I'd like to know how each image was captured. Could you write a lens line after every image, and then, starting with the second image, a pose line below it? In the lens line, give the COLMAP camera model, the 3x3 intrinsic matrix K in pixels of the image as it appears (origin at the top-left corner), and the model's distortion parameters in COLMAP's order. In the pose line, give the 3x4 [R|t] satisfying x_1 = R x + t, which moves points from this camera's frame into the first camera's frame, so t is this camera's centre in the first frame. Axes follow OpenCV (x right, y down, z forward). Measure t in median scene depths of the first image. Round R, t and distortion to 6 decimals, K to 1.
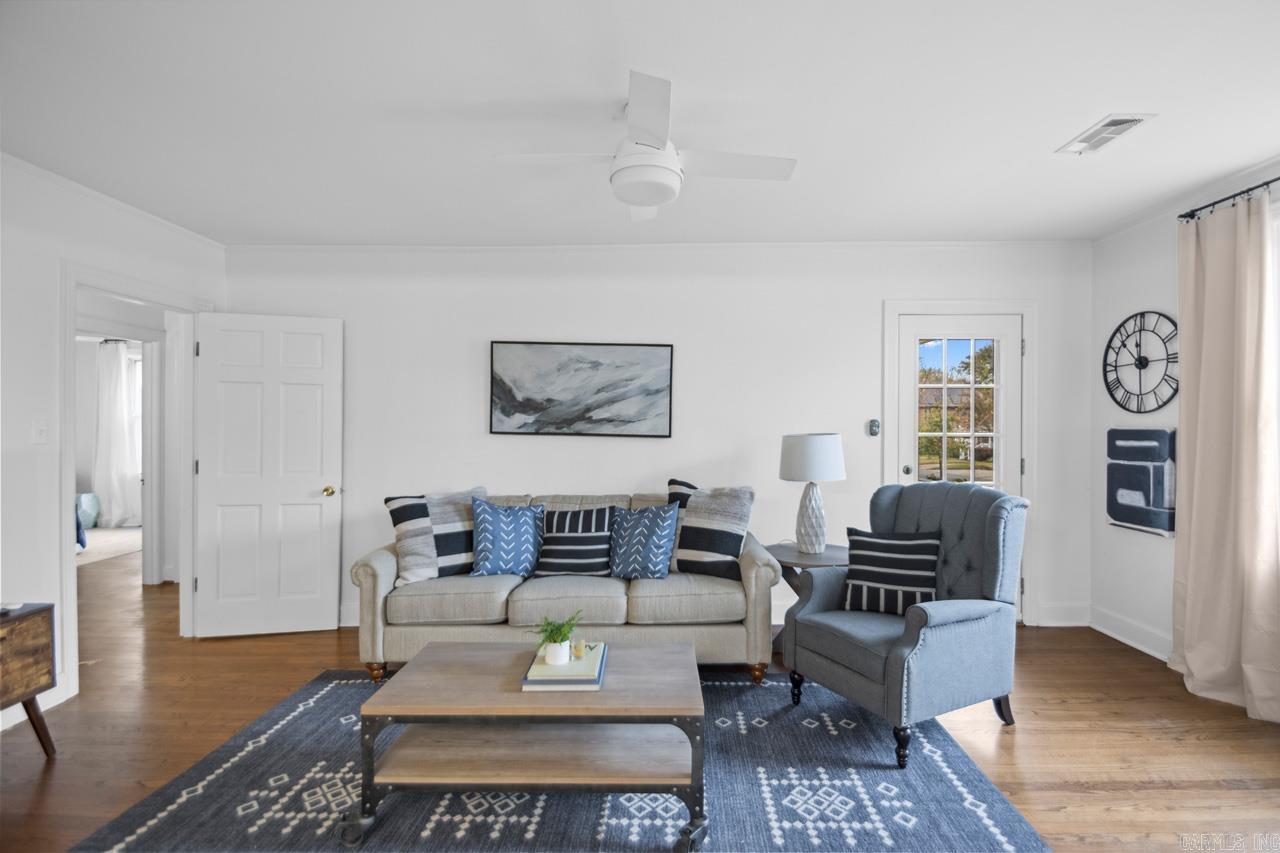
lens RADIAL K [[594.3, 0, 652.1], [0, 594.3, 422.1], [0, 0, 1]] dist [0.009986, -0.013945]
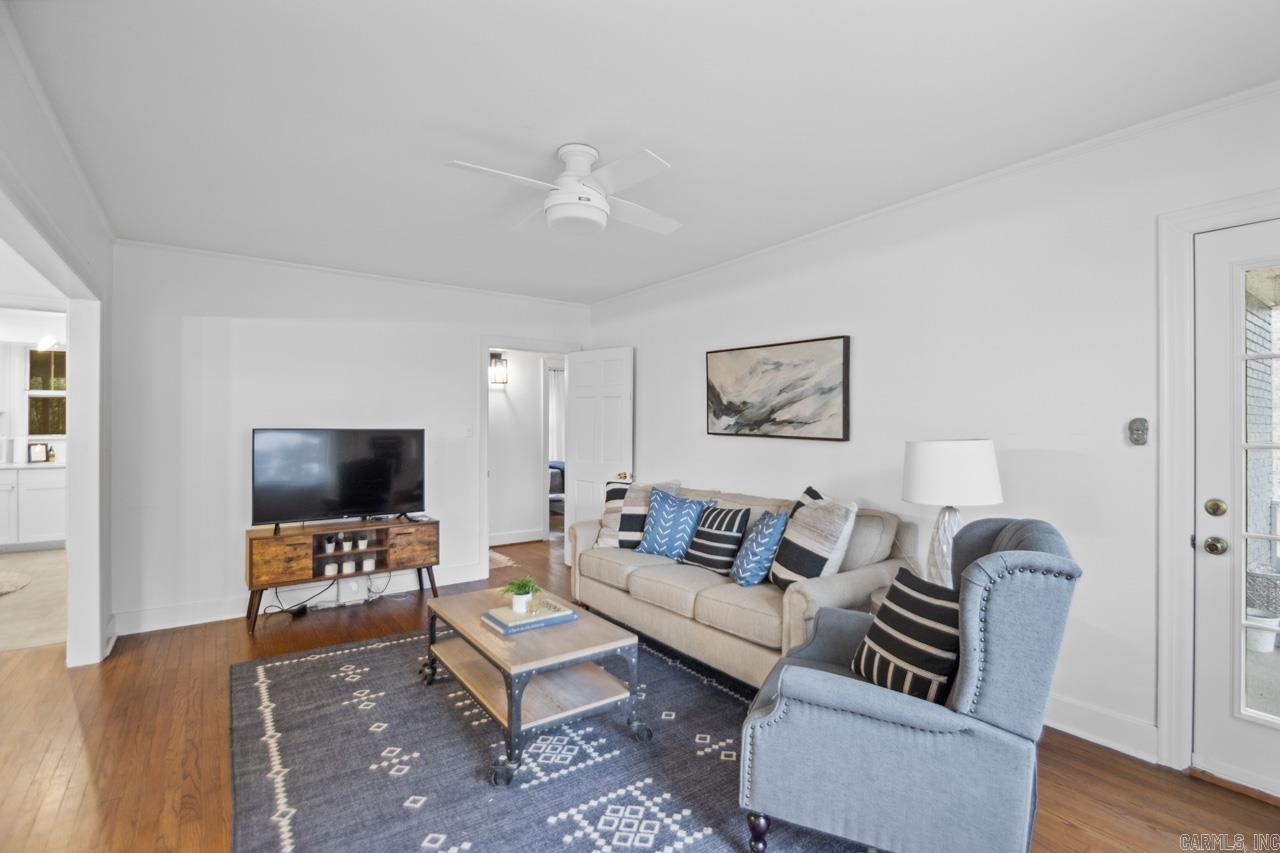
lens RADIAL K [[594.3, 0, 652.1], [0, 594.3, 422.1], [0, 0, 1]] dist [0.009986, -0.013945]
pose [[0.598370, -0.005603, -0.801200, 0.645779], [0.002788, 0.999984, -0.004911, 0.001547], [0.801215, 0.000705, 0.598376, 0.280749]]
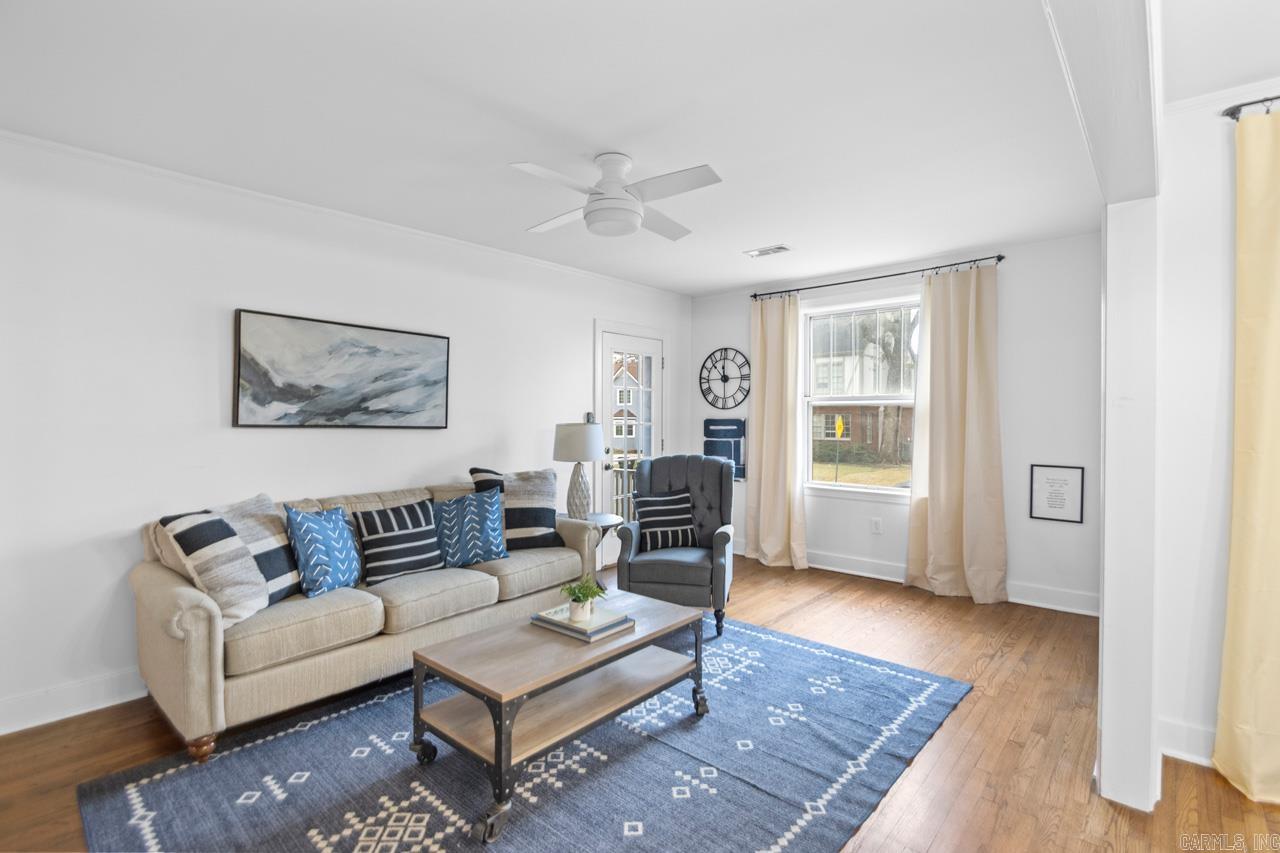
lens RADIAL K [[594.3, 0, 652.1], [0, 594.3, 422.1], [0, 0, 1]] dist [0.009986, -0.013945]
pose [[0.646974, -0.007200, 0.762478, -0.589300], [-0.003454, 0.999917, 0.012373, 0.001290], [-0.762504, -0.010639, 0.646896, 0.087189]]
